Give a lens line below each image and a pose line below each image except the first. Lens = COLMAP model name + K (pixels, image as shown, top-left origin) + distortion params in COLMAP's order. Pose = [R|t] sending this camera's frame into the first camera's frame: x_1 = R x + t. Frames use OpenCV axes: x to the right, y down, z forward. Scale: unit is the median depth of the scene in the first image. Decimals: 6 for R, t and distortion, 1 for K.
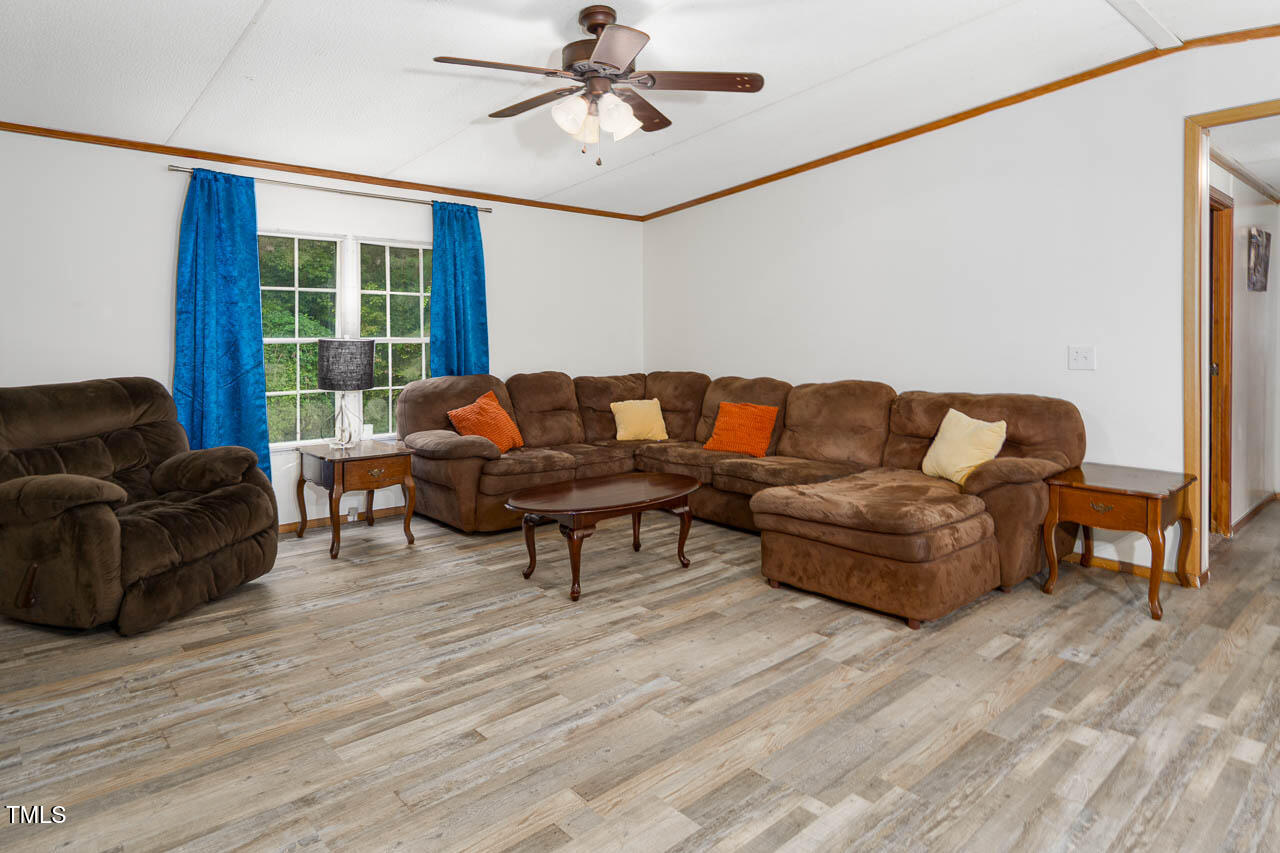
lens RADIAL K [[749.2, 0, 643.6], [0, 749.2, 341.5], [0, 0, 1]] dist [-0.002499, 0.001330]
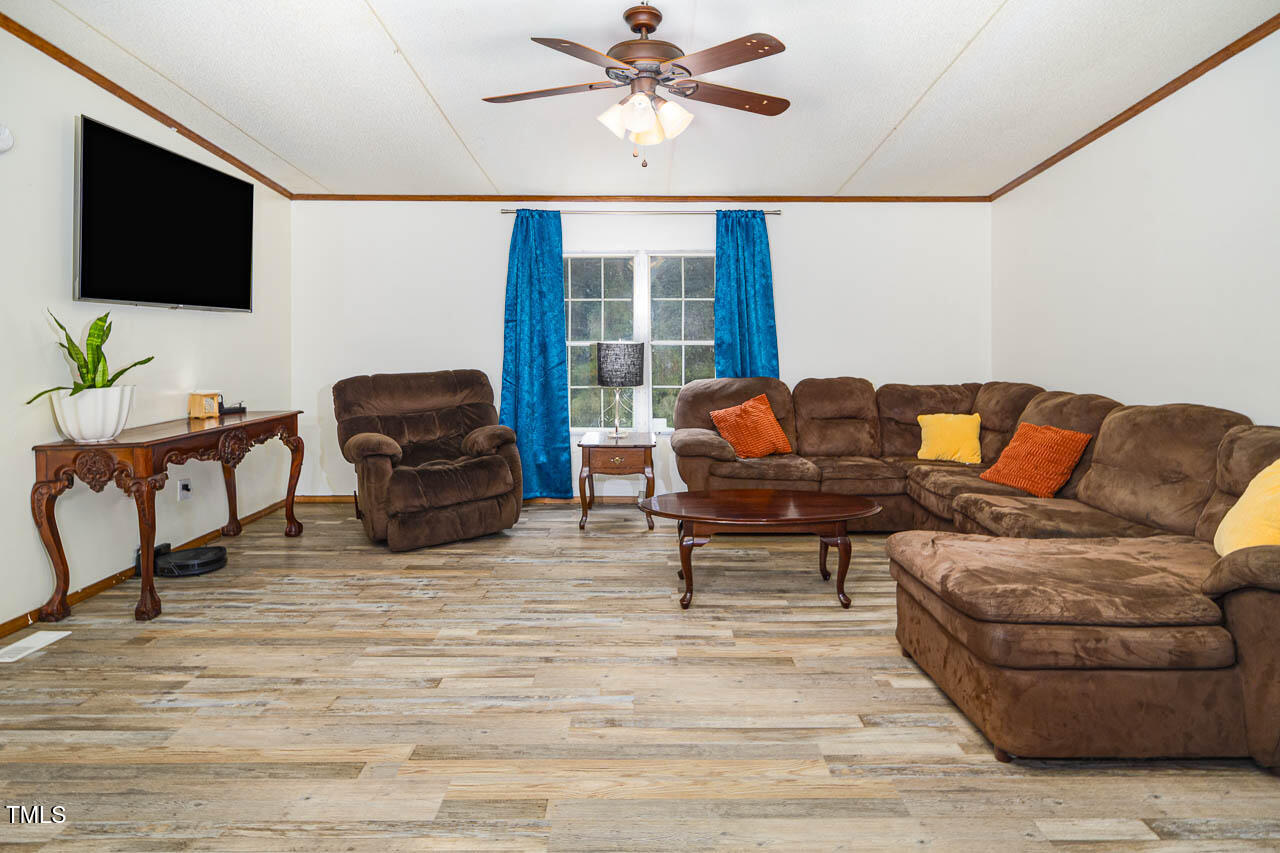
lens RADIAL K [[749.2, 0, 643.6], [0, 749.2, 341.5], [0, 0, 1]] dist [-0.002499, 0.001330]
pose [[0.738578, 0.001881, -0.674165, 0.422761], [-0.004009, 0.999991, -0.001602, -0.002144], [0.674156, 0.003886, 0.738579, 0.188050]]
